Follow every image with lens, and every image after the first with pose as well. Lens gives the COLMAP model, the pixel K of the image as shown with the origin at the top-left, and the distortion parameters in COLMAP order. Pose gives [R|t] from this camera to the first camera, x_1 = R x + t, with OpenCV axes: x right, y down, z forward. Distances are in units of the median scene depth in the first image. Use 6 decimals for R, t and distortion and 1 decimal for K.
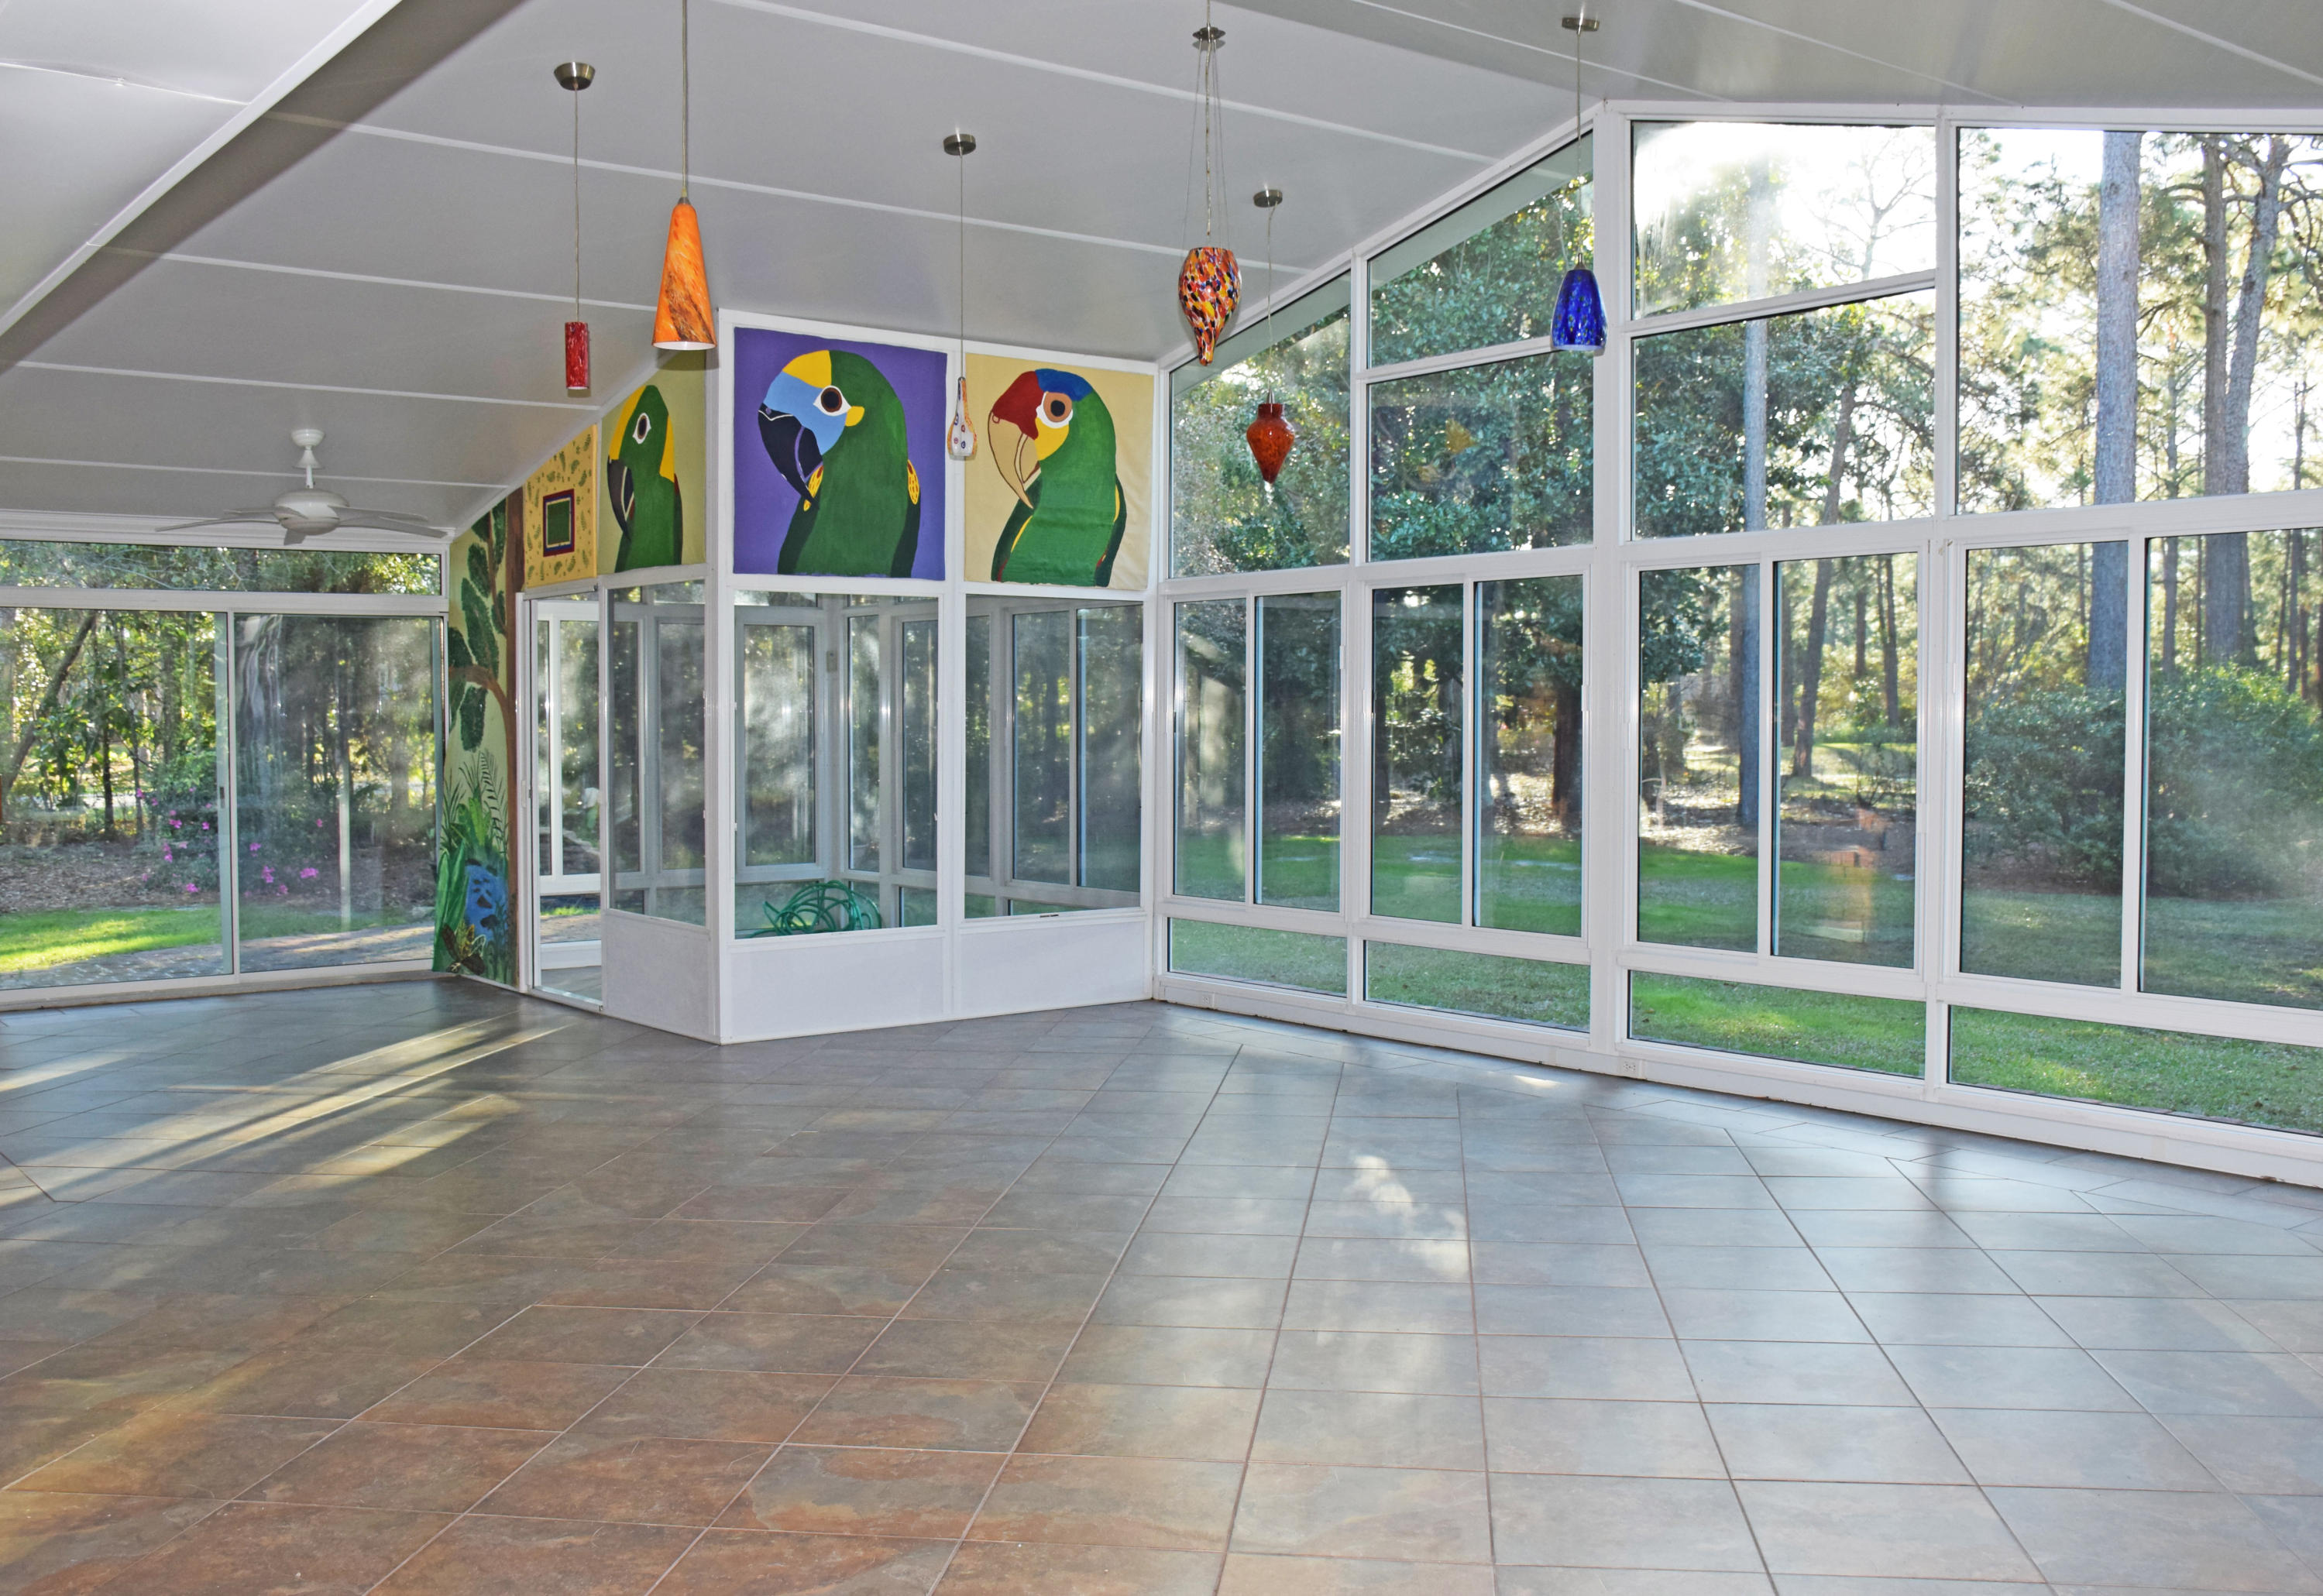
lens RADIAL K [[2133.9, 0, 1160.8], [0, 2133.9, 801.8], [0, 0, 1]] dist [-0.065498, 0.000000]
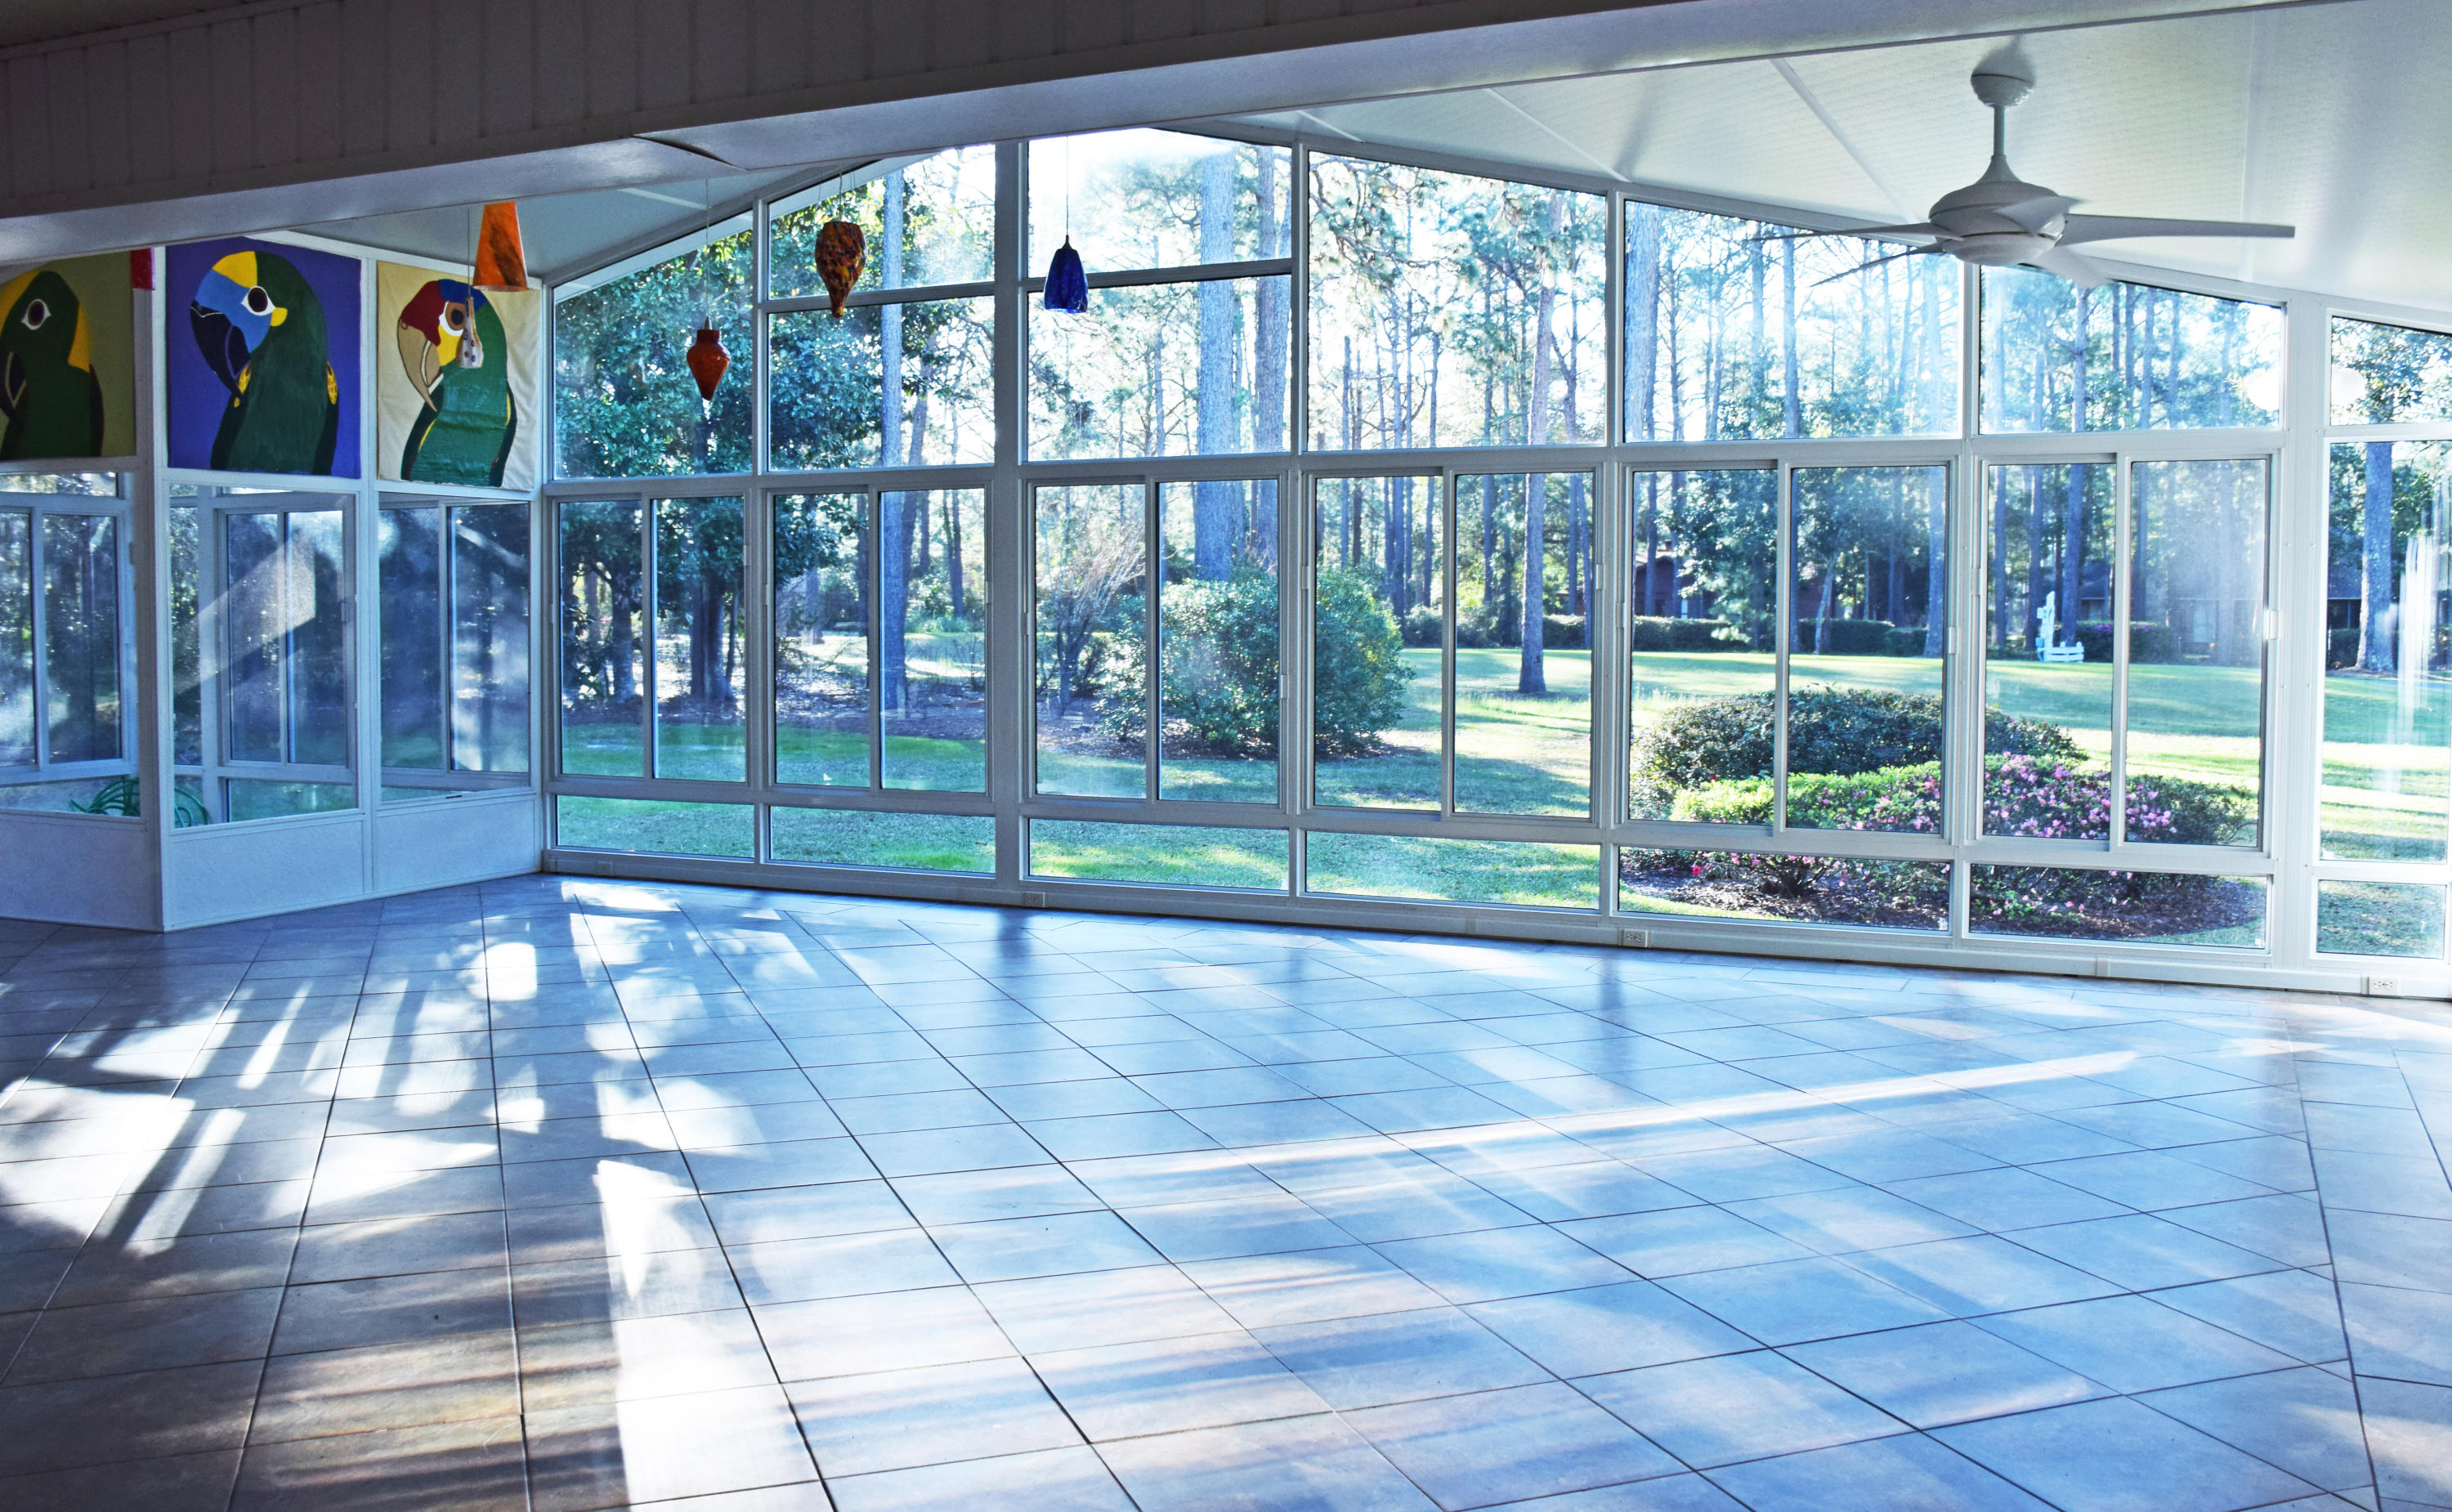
lens RADIAL K [[2108.4, 0, 1227.7], [0, 2108.4, 745.3], [0, 0, 1]] dist [0.004894, 0.009081]
pose [[0.887565, -0.033853, 0.459436, -0.207214], [0.022530, 0.999293, 0.030108, 0.005993], [-0.460131, -0.016372, 0.887700, -0.122619]]
